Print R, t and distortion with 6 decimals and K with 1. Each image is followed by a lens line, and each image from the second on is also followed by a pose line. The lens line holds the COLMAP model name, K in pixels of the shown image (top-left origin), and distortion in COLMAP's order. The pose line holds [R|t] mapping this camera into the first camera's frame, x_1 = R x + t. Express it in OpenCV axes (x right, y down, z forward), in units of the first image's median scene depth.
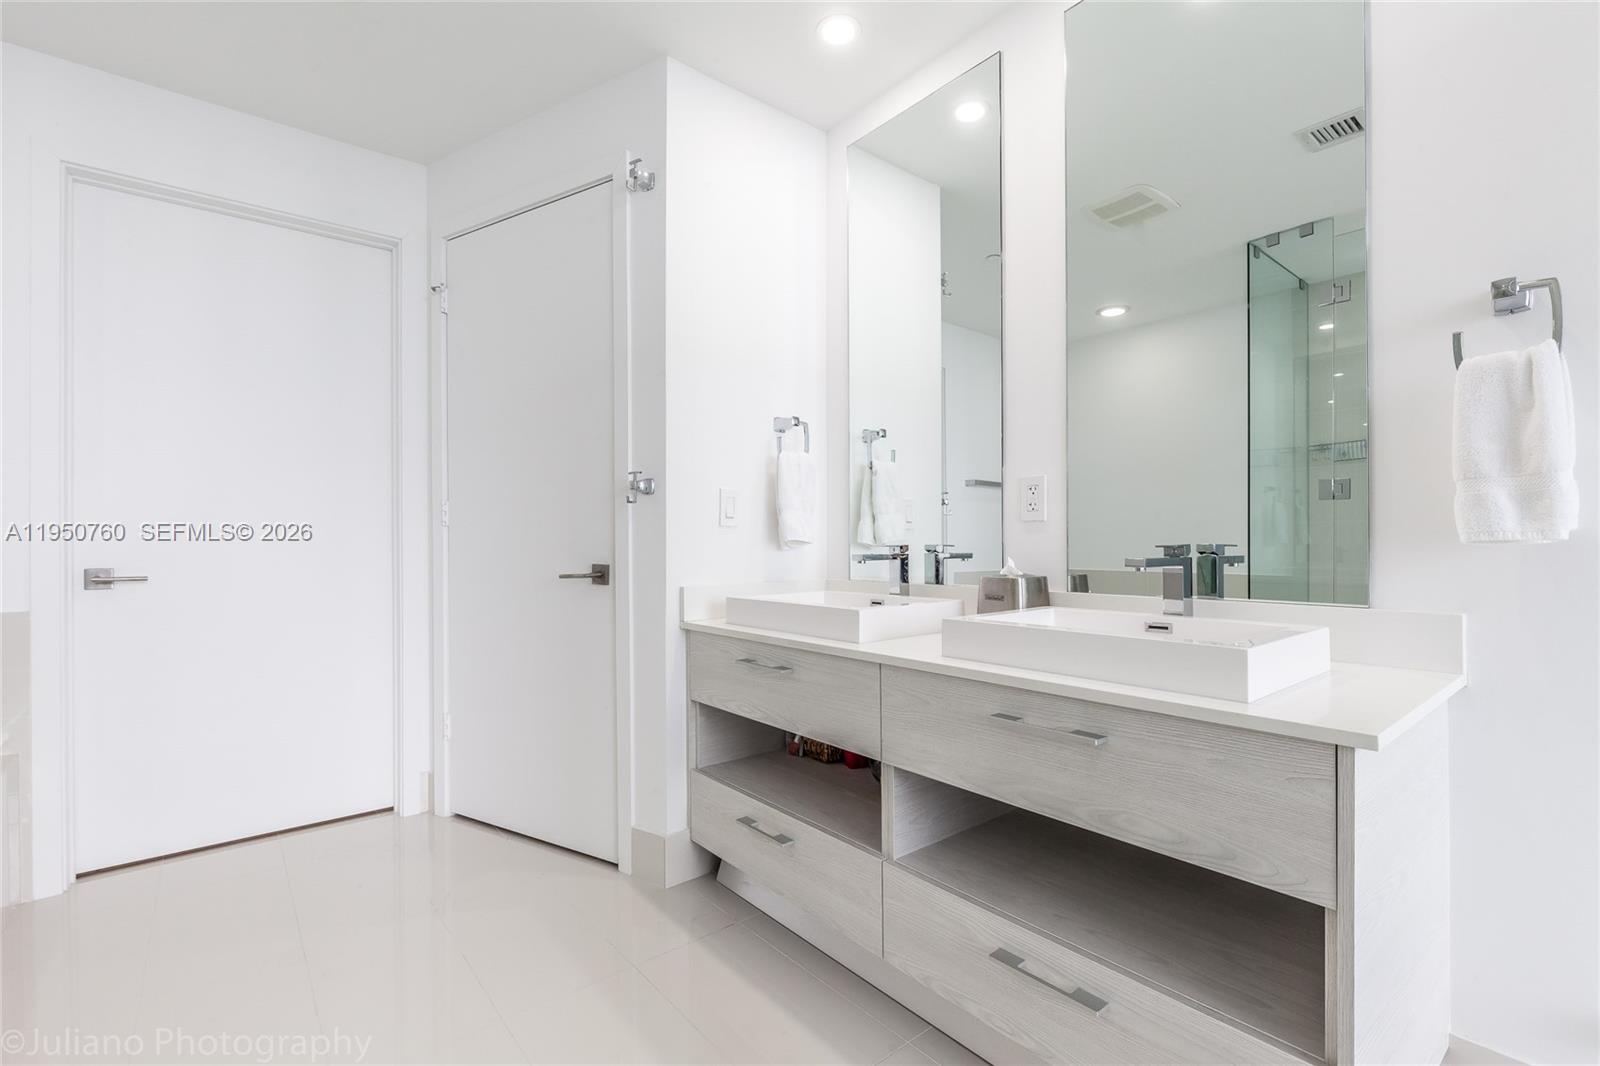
lens RADIAL K [[711.2, 0, 805.3], [0, 711.2, 539.7], [0, 0, 1]] dist [-0.000501, -0.000327]
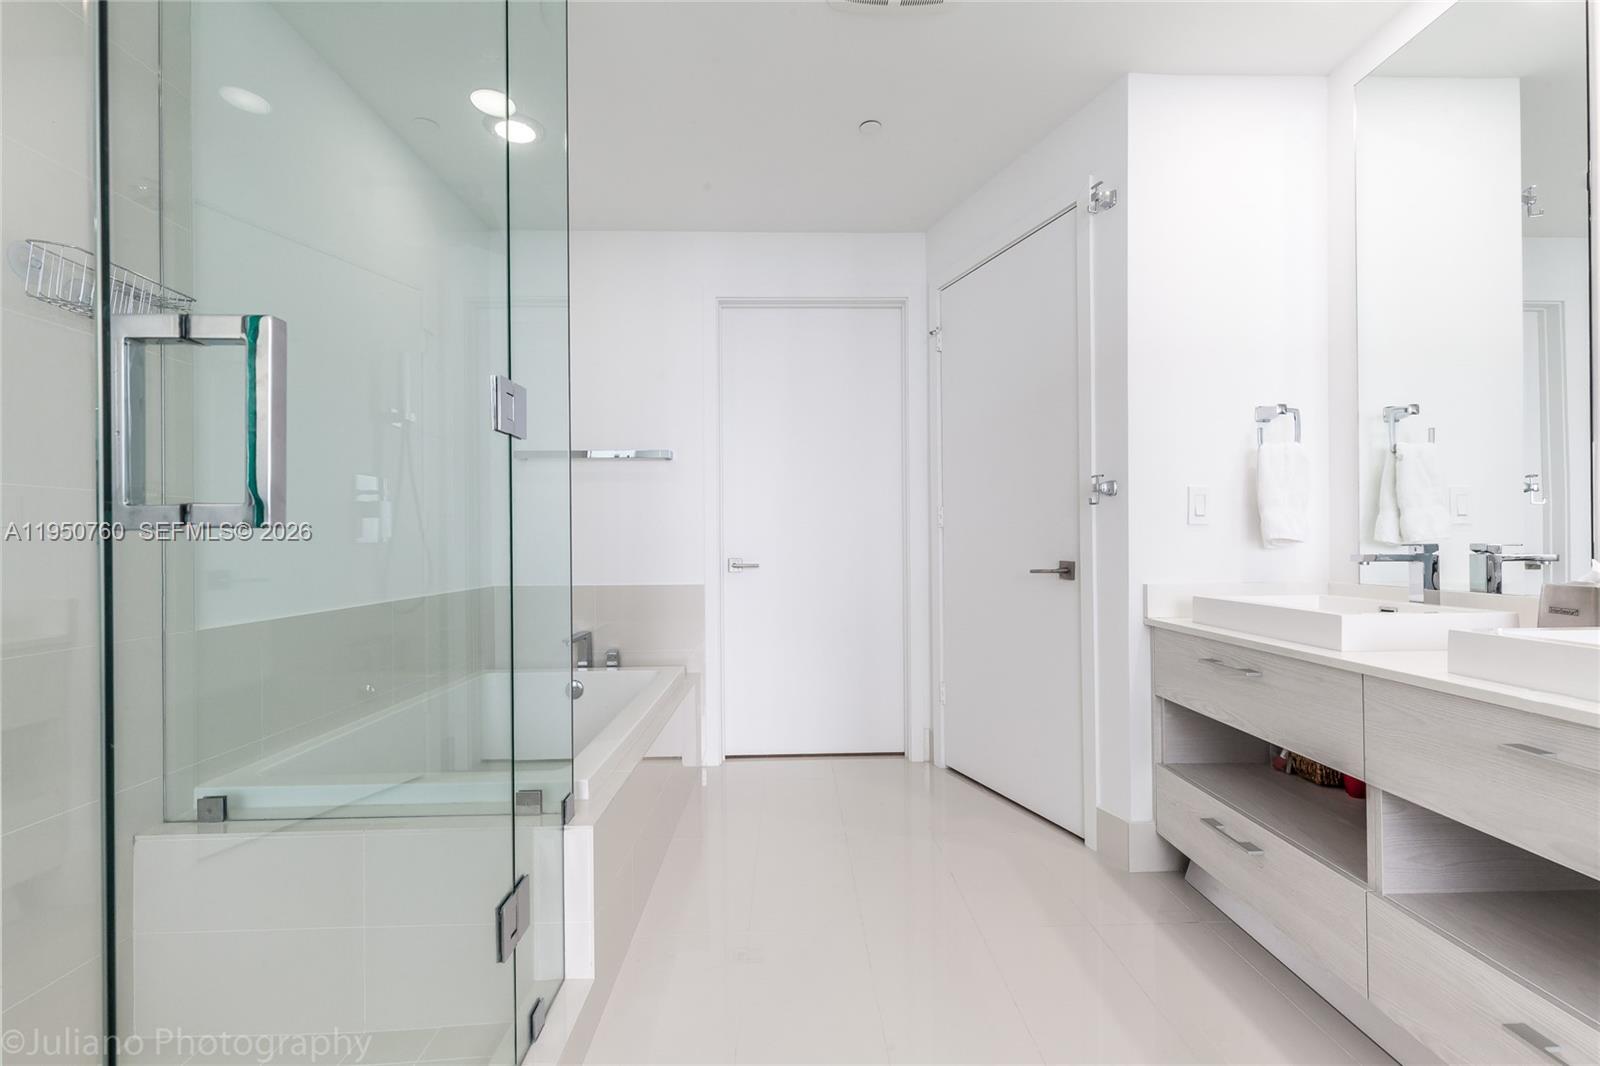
lens RADIAL K [[711.2, 0, 805.3], [0, 711.2, 539.7], [0, 0, 1]] dist [-0.000501, -0.000327]
pose [[0.783880, -0.002236, -0.620908, 0.078506], [0.004732, 0.999986, 0.002373, -0.002776], [0.620894, -0.004799, 0.783879, -0.110872]]
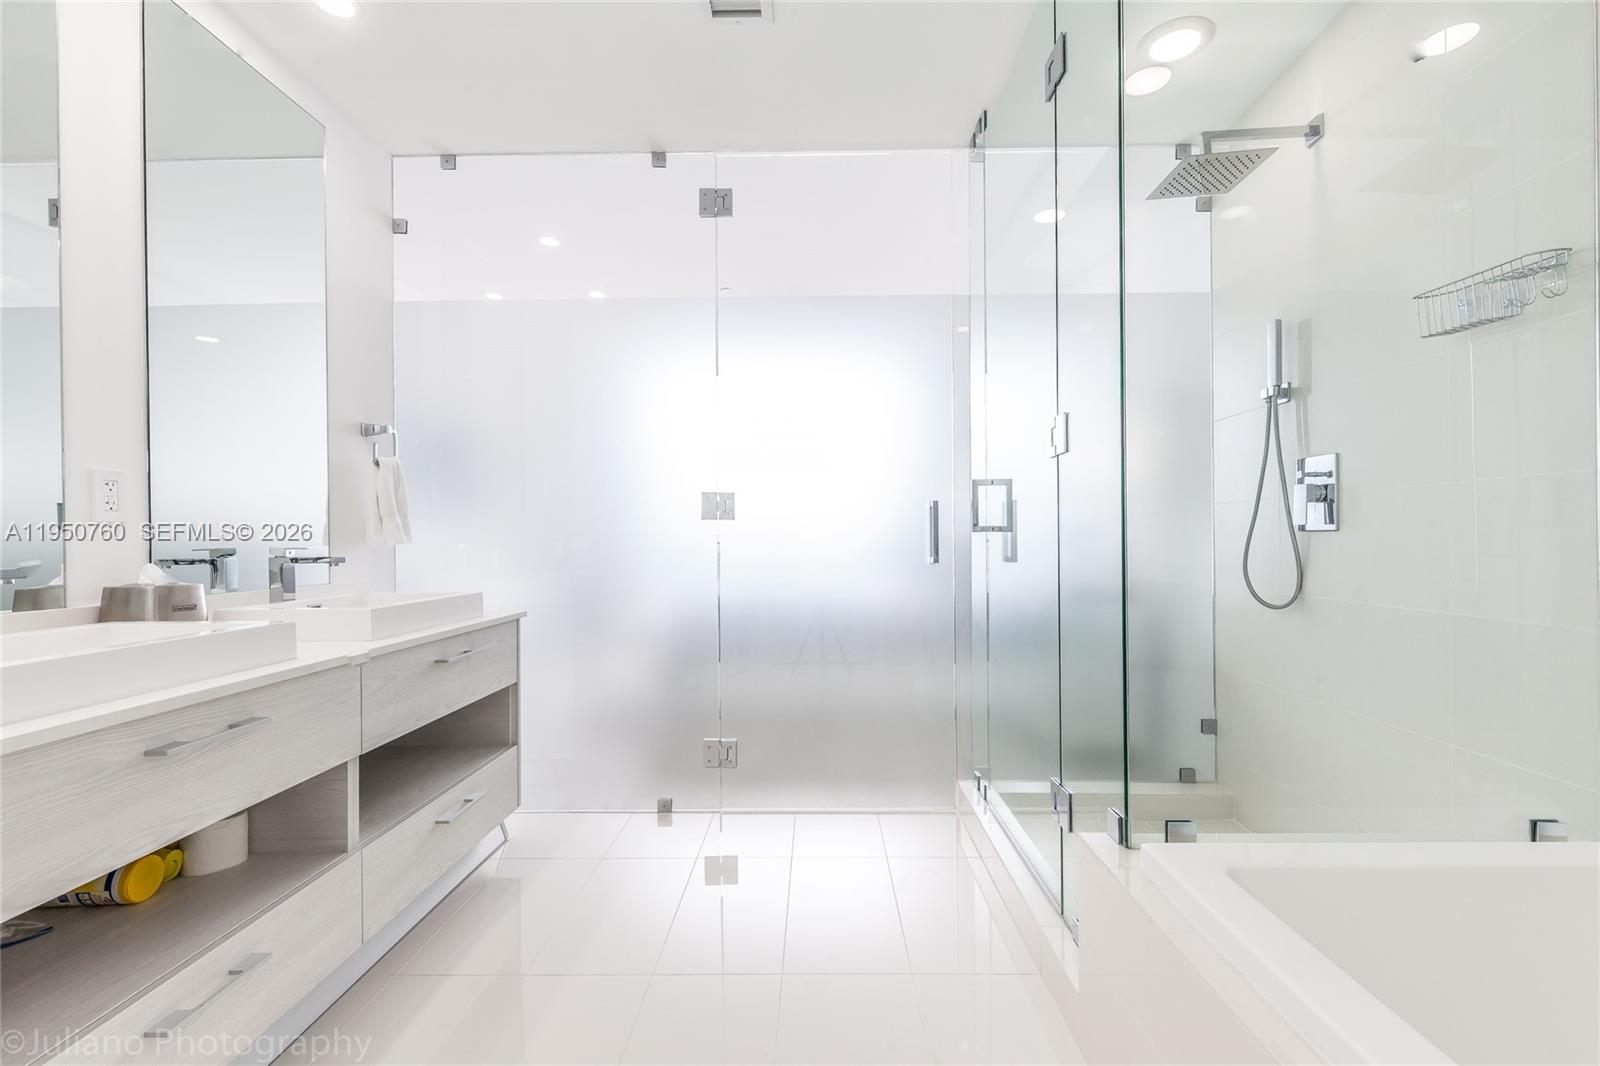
lens RADIAL K [[711.2, 0, 805.3], [0, 711.2, 539.7], [0, 0, 1]] dist [-0.000501, -0.000327]
pose [[-0.757167, 0.011825, 0.653115, -0.753948], [0.010443, 0.999927, -0.005998, 0.007007], [-0.653138, 0.002279, -0.757235, 0.961130]]
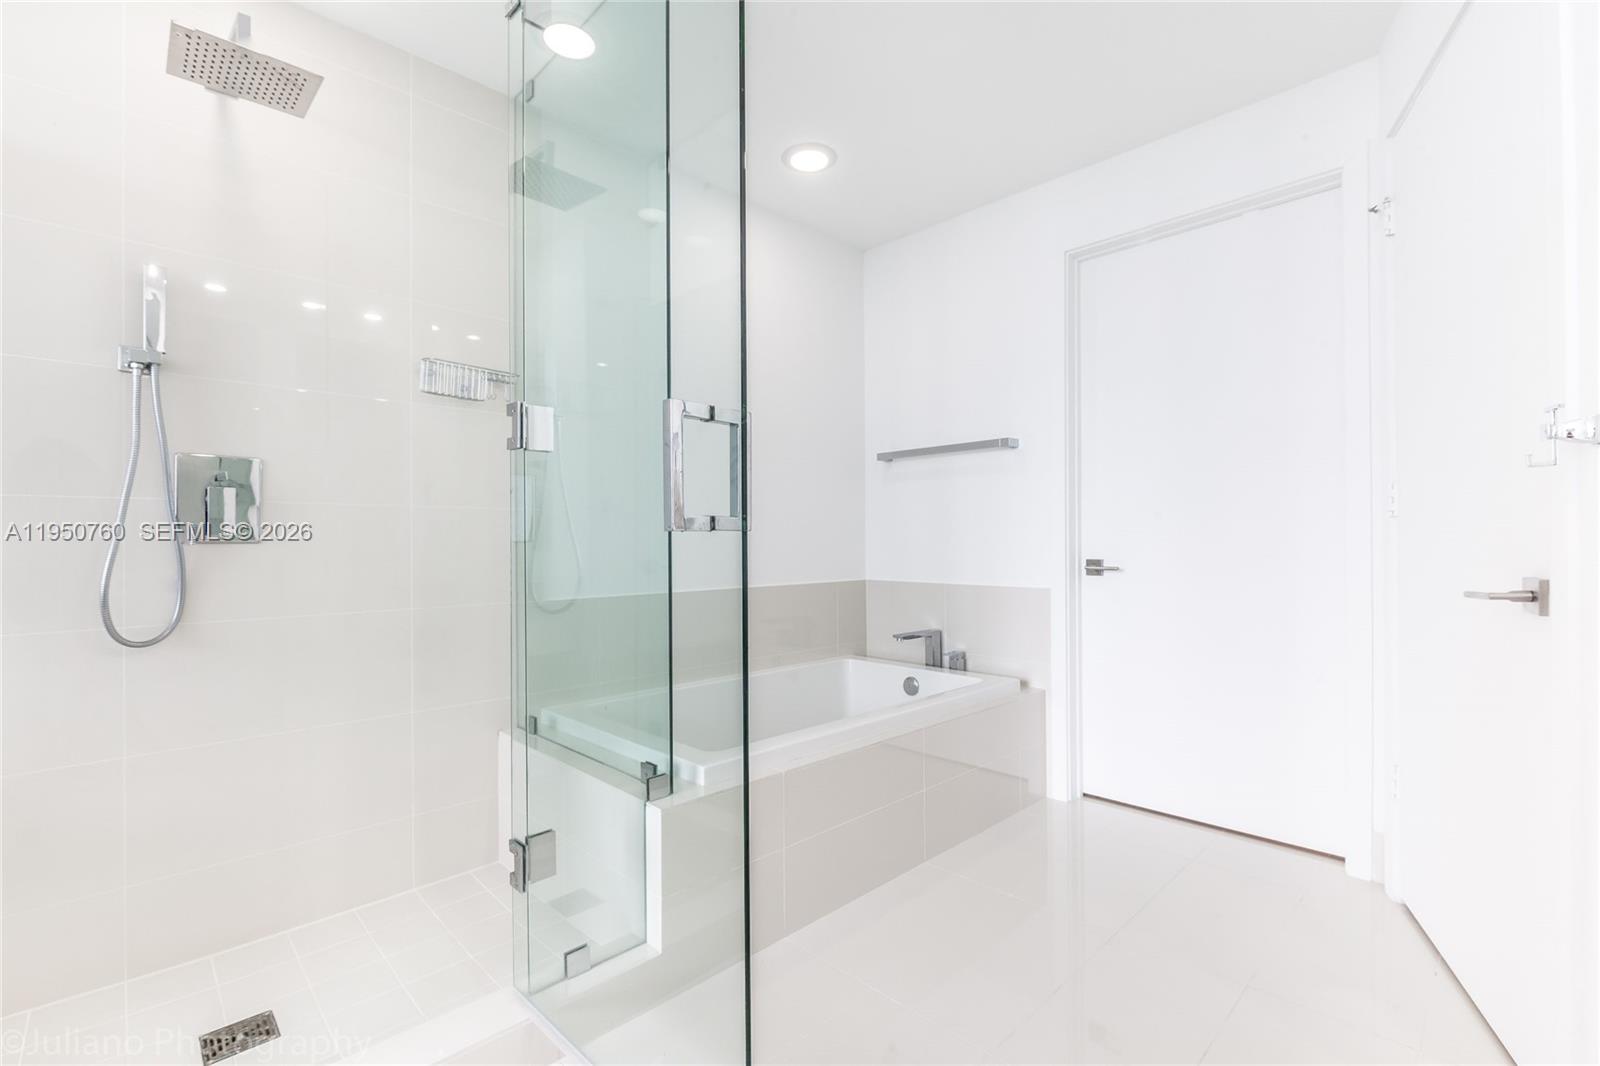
lens RADIAL K [[704.5, 0, 800.0], [0, 704.5, 533.0], [0, 0, 1]] dist [-0.000471, -0.000079]
pose [[0.092787, -0.007208, -0.995660, 0.225470], [0.008809, 0.999941, -0.006418, -0.002856], [0.995647, -0.008175, 0.092845, 0.378264]]
